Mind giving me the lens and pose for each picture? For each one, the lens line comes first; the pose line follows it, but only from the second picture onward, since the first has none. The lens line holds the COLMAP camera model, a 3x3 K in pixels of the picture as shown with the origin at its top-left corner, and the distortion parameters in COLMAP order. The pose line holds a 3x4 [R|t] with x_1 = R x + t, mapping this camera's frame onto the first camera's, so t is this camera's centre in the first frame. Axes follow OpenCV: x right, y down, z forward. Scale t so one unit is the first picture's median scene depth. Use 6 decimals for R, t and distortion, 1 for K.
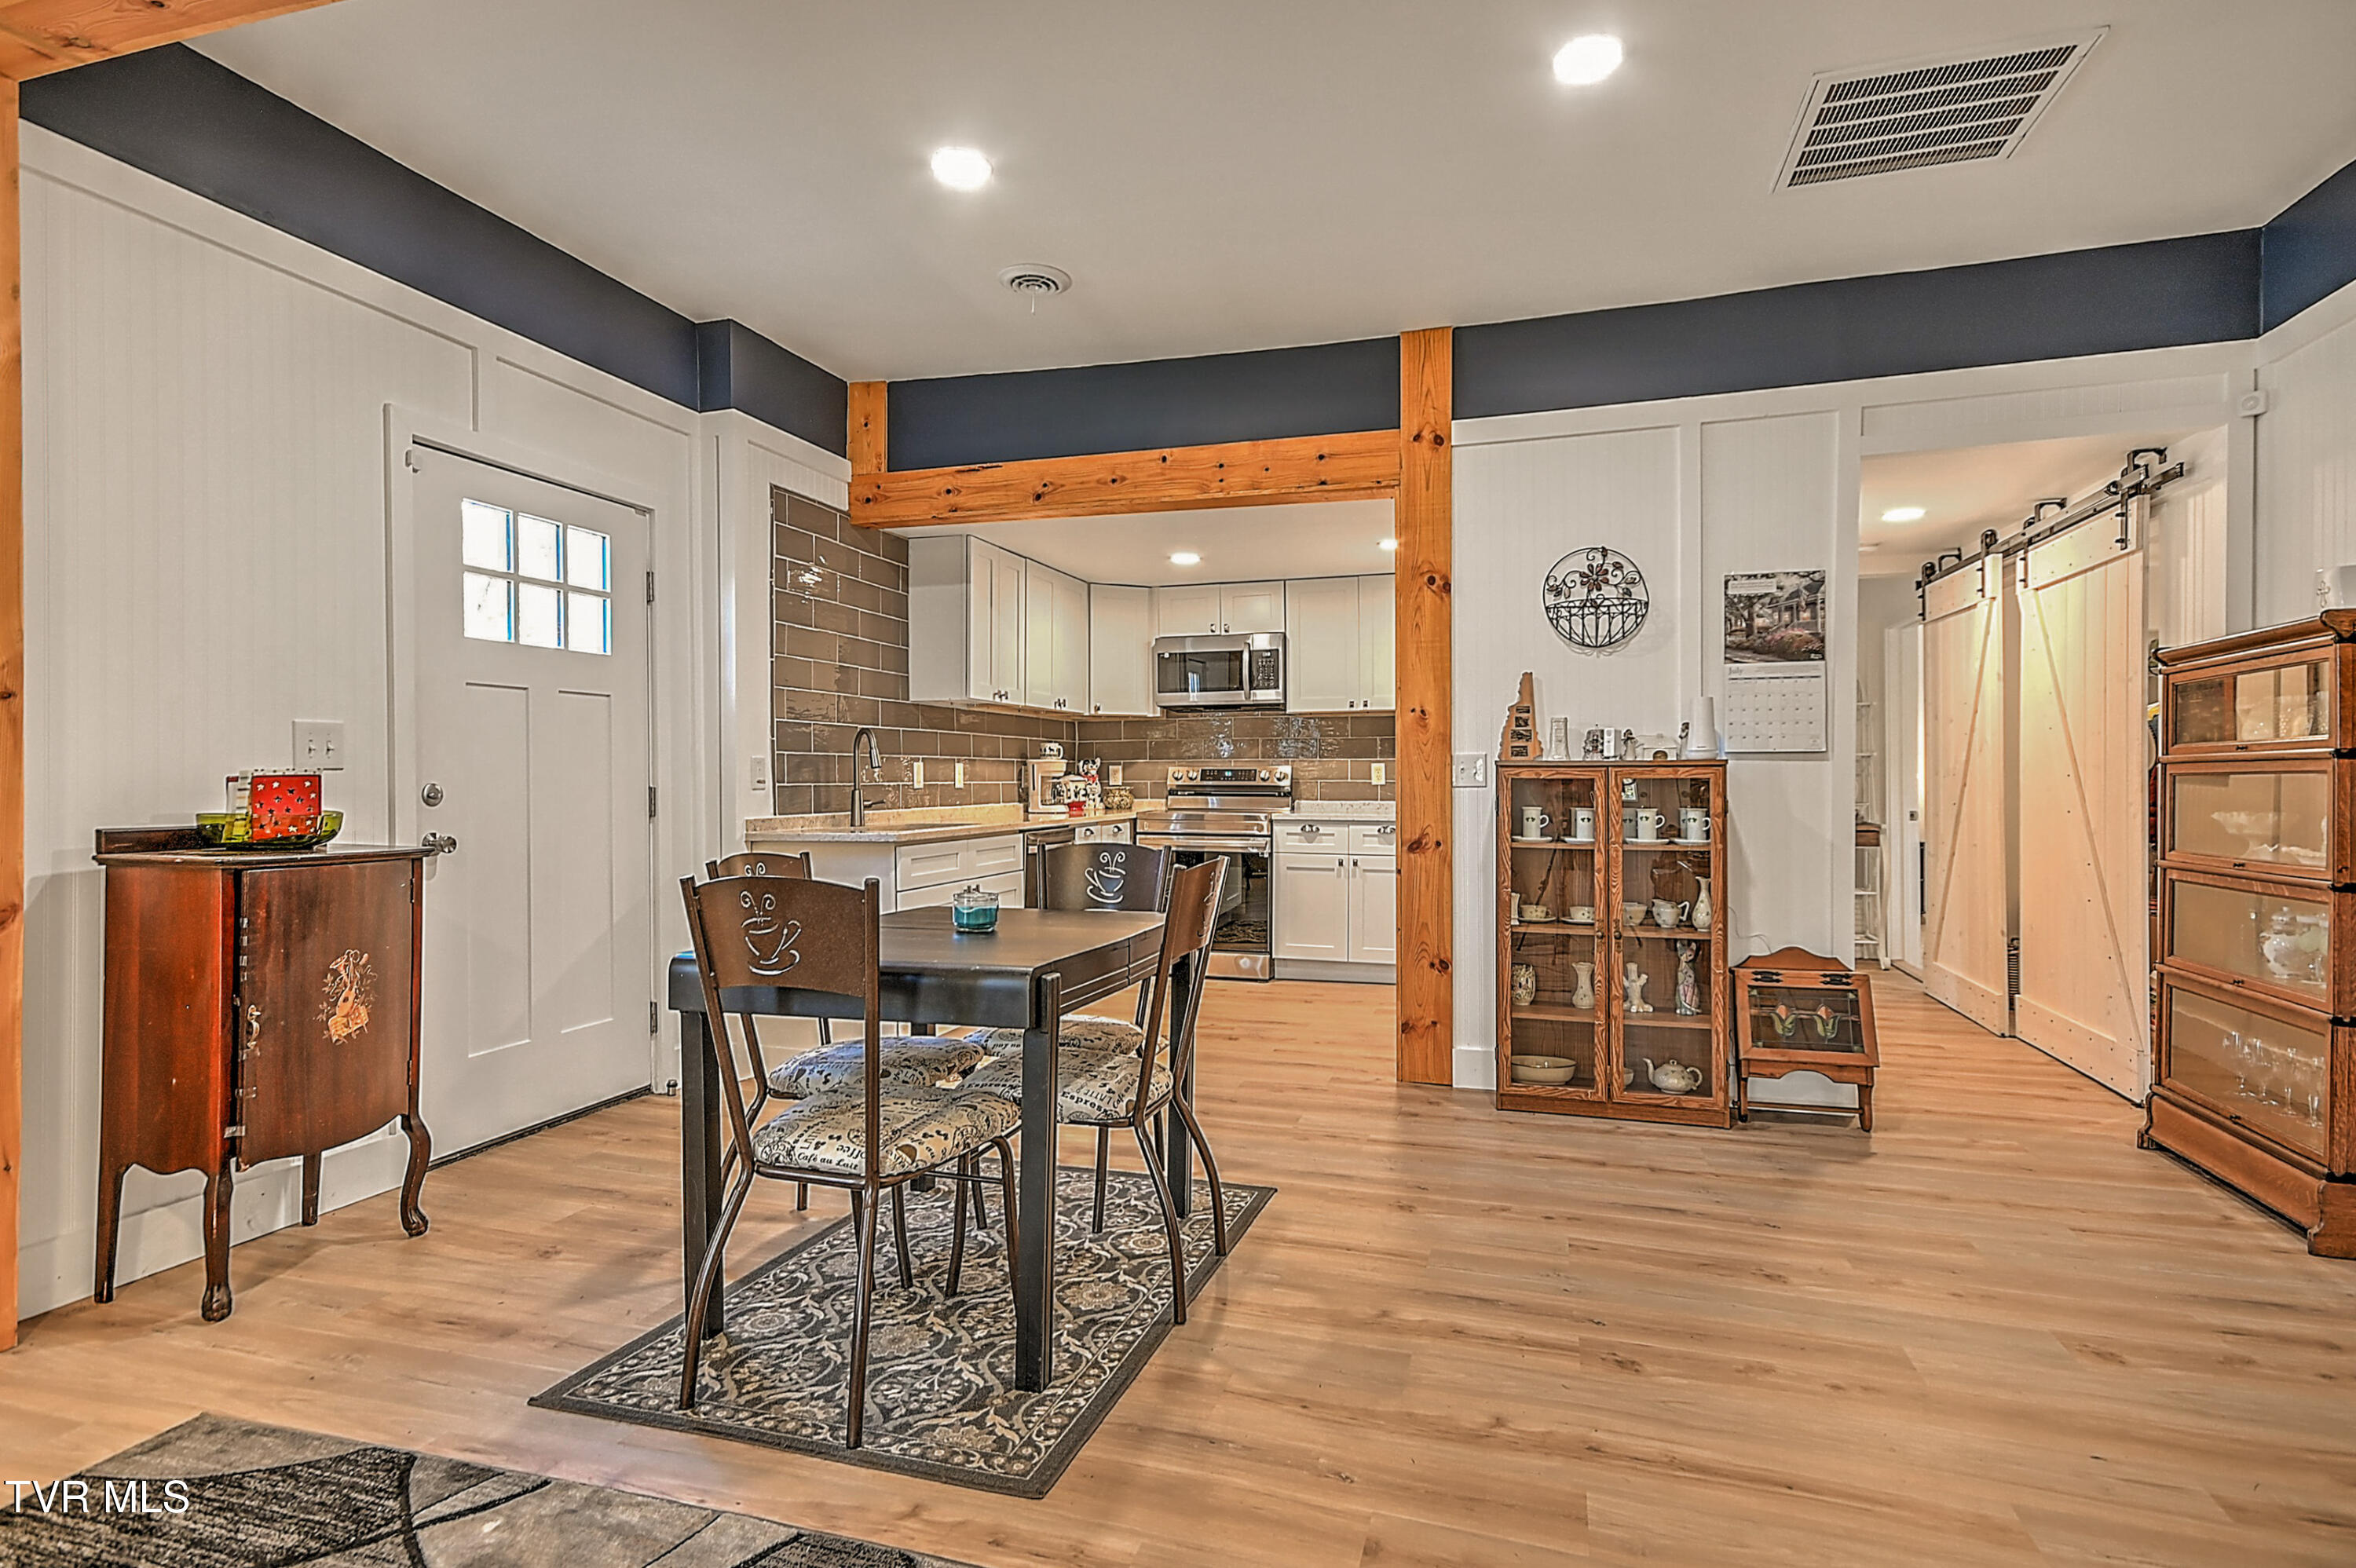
lens RADIAL K [[1220.7, 0, 1178.0], [0, 1220.7, 784.0], [0, 0, 1]] dist [0.023416, -0.000053]
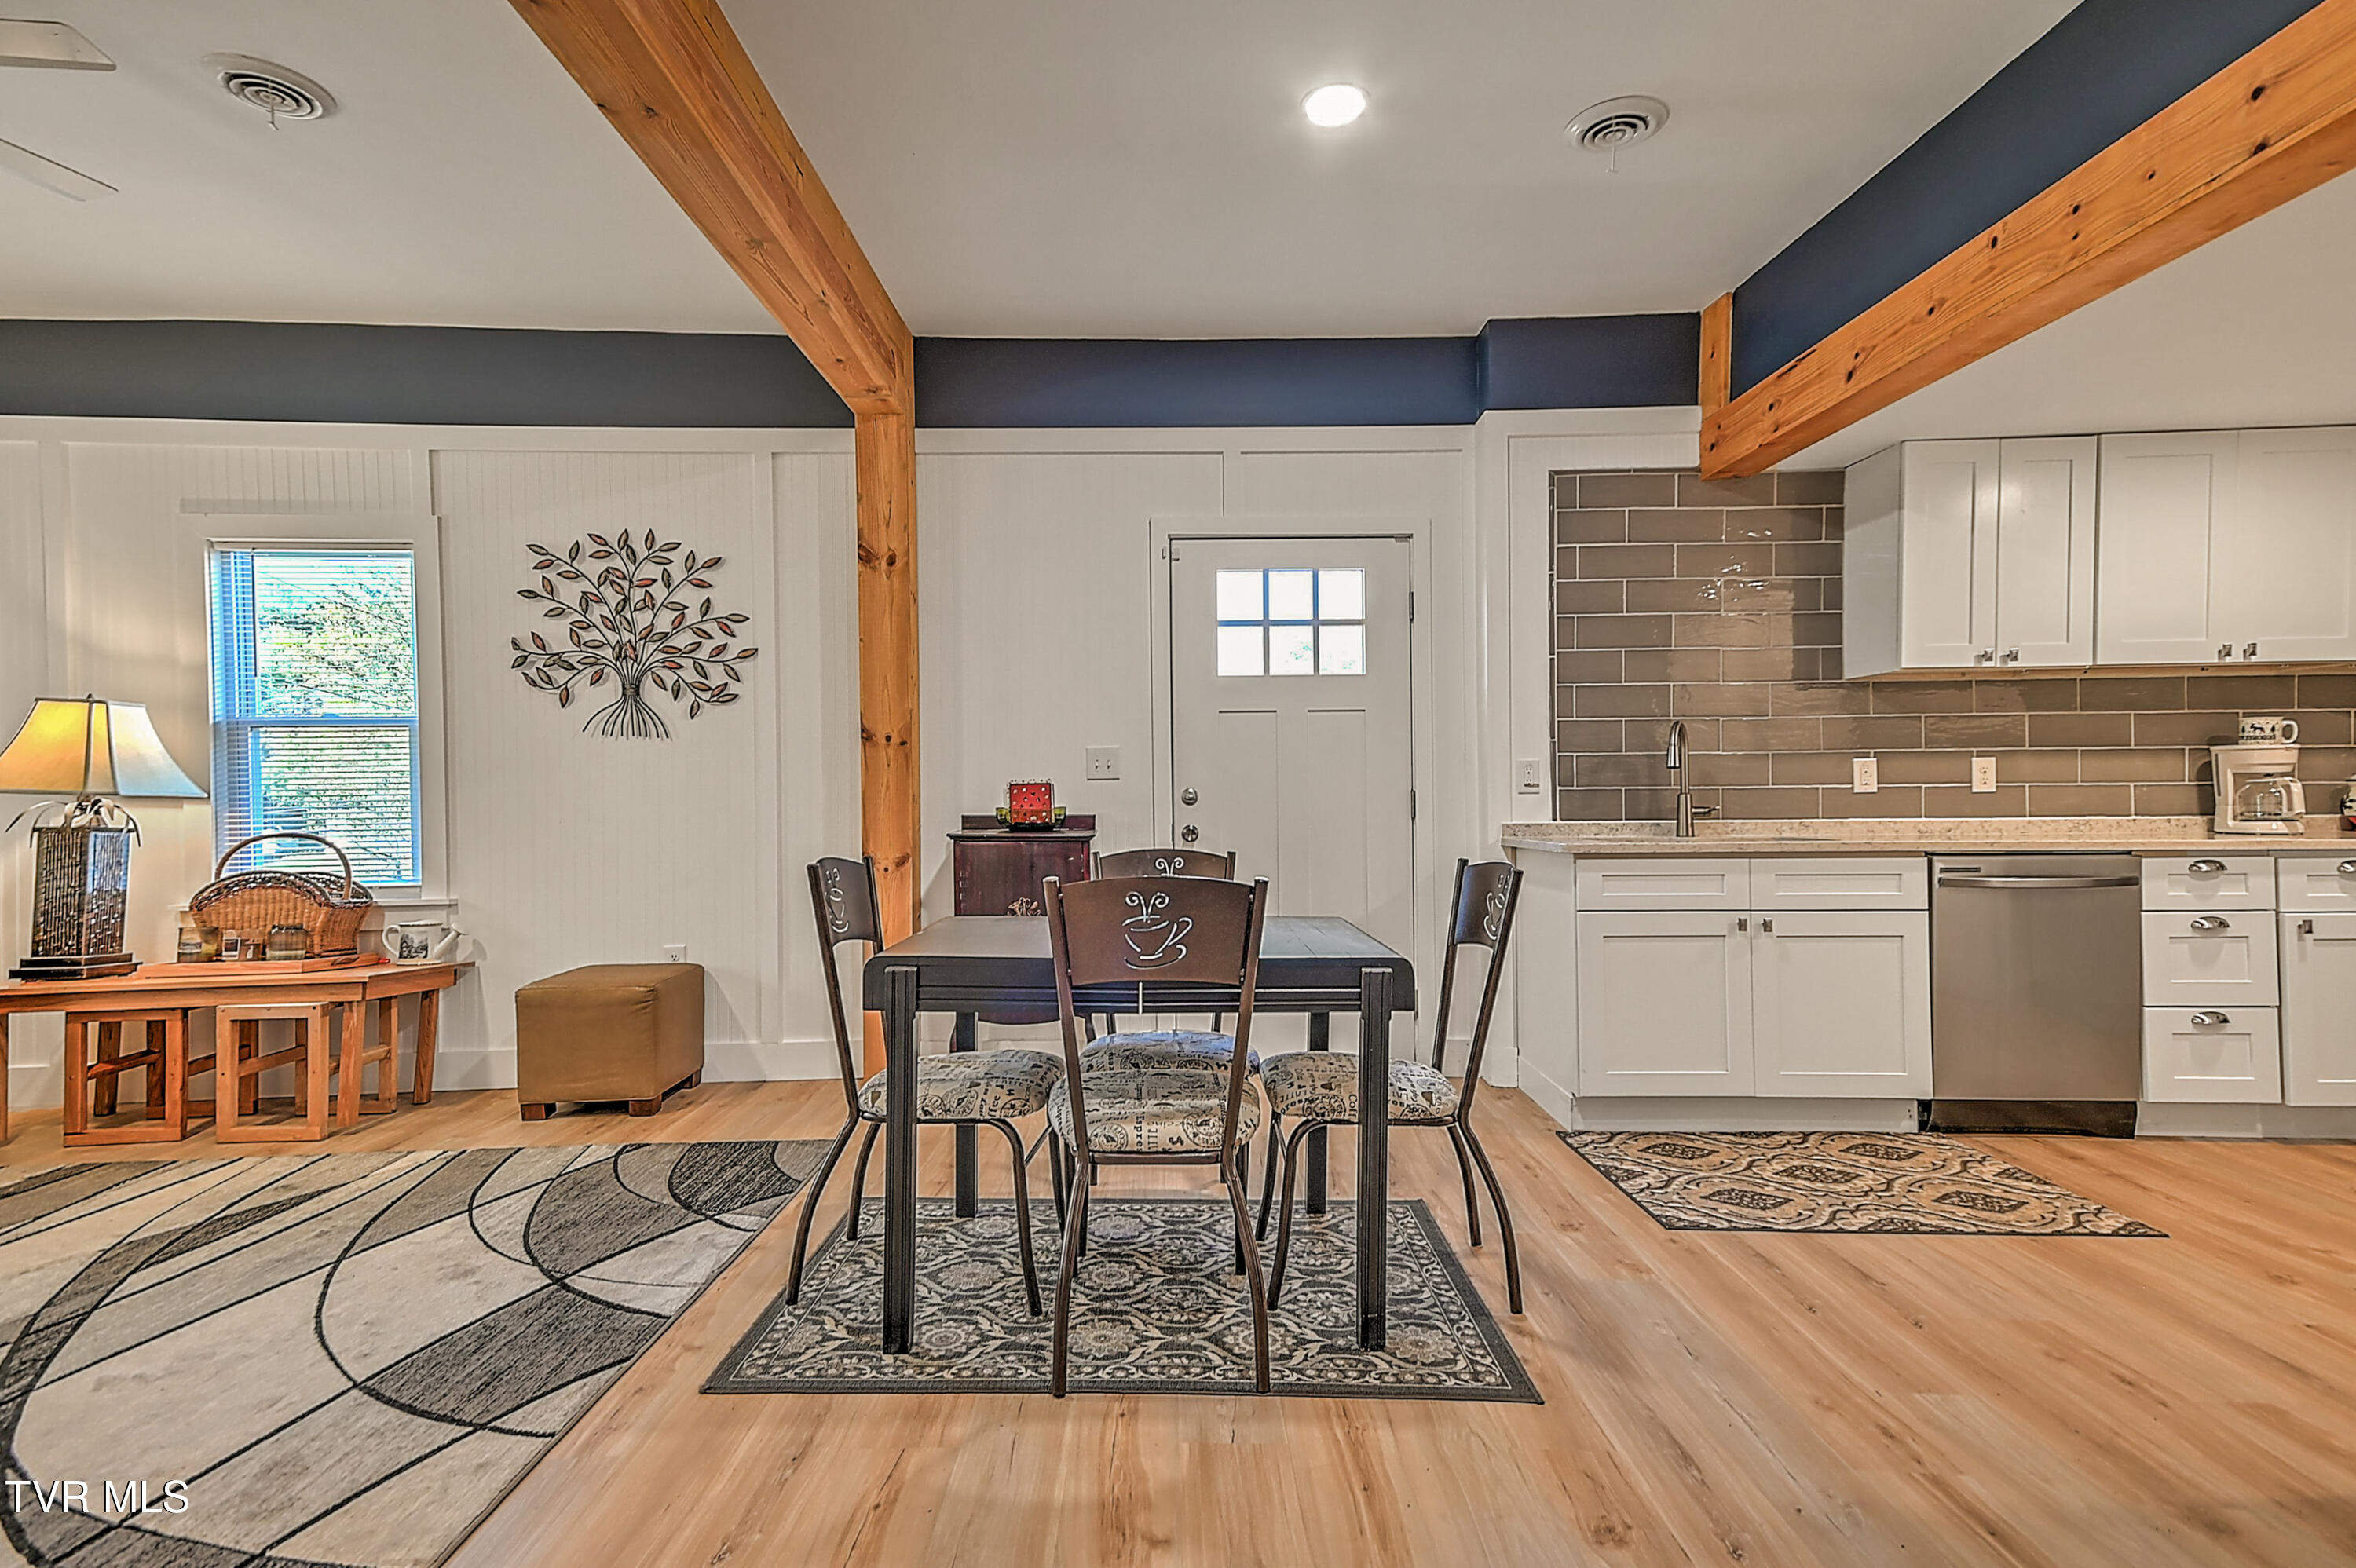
lens RADIAL K [[1154.4, 0, 1152.3], [0, 1154.4, 799.8], [0, 0, 1]] dist [0.059400, 0.000122]
pose [[0.289422, 0.005661, -0.957185, 0.368261], [0.002059, 0.999977, 0.006536, 0.002465], [0.957199, -0.003863, 0.289403, 0.366754]]
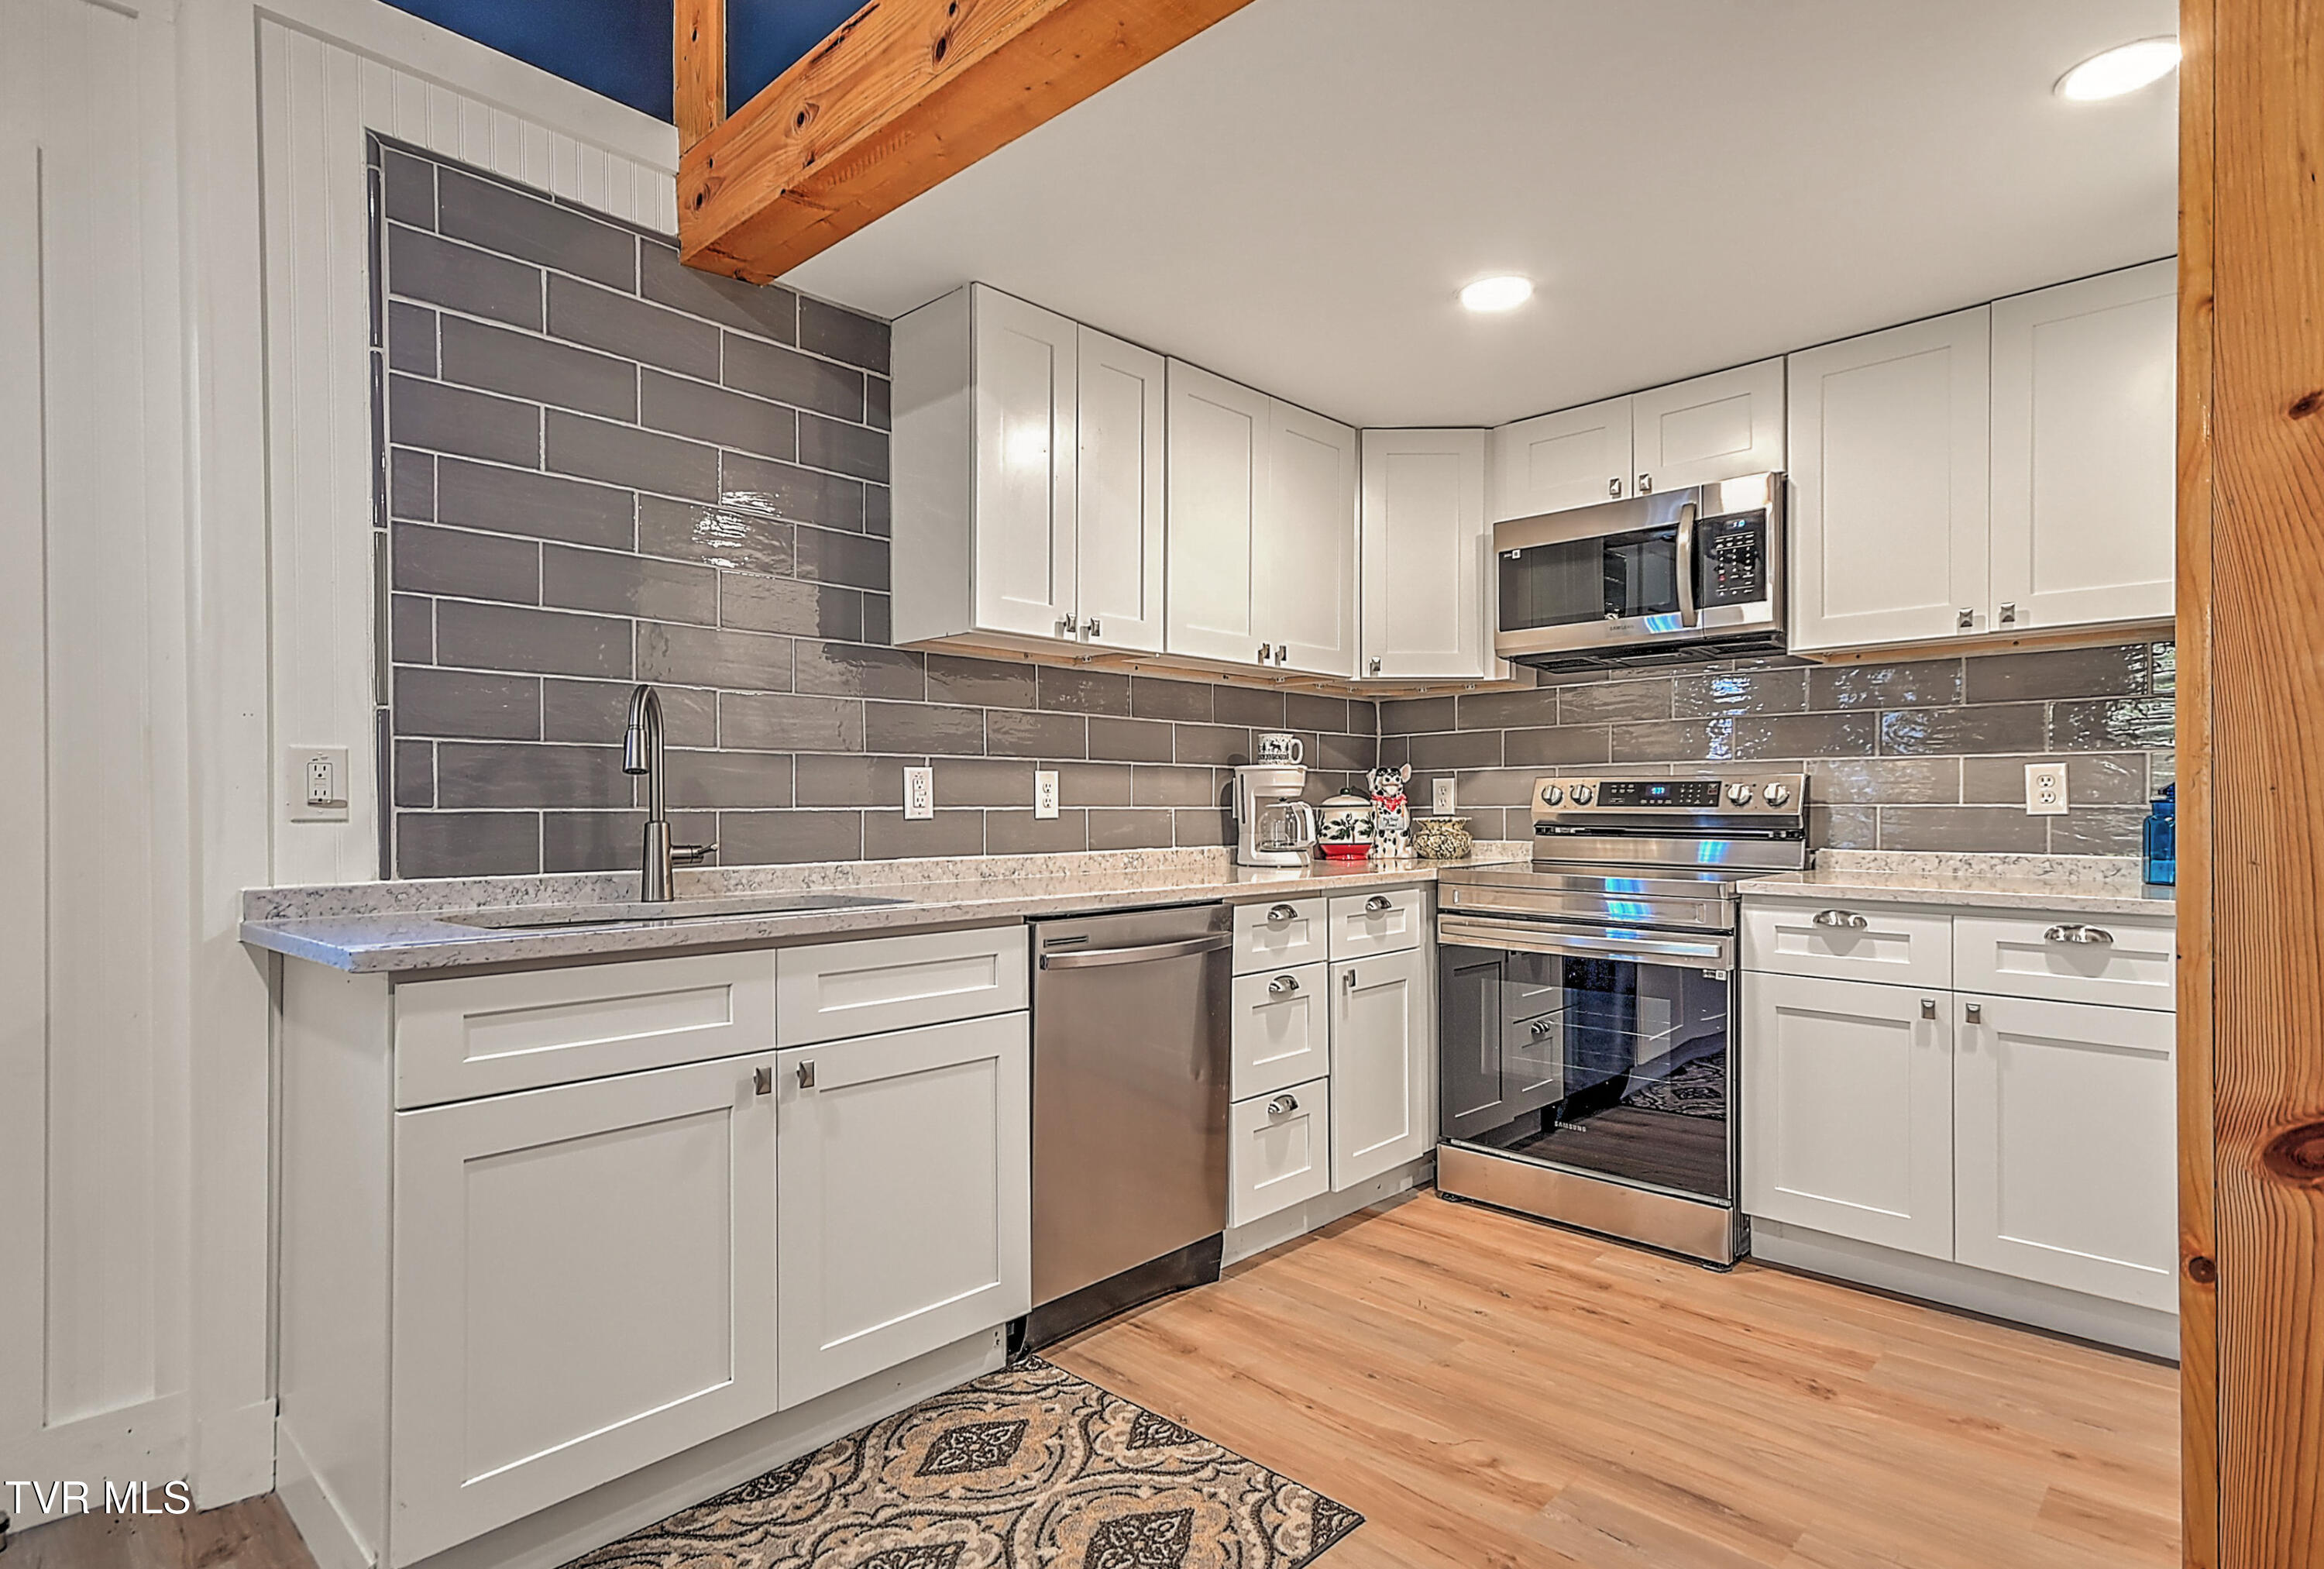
lens RADIAL K [[1205.5, 0, 1145.6], [0, 1205.5, 804.4], [0, 0, 1]] dist [0.025204, 0.000468]
pose [[0.891825, -0.001106, -0.452379, 0.097579], [-0.002218, 0.999974, -0.006816, 0.000877], [0.452375, 0.007082, 0.891800, 0.606711]]
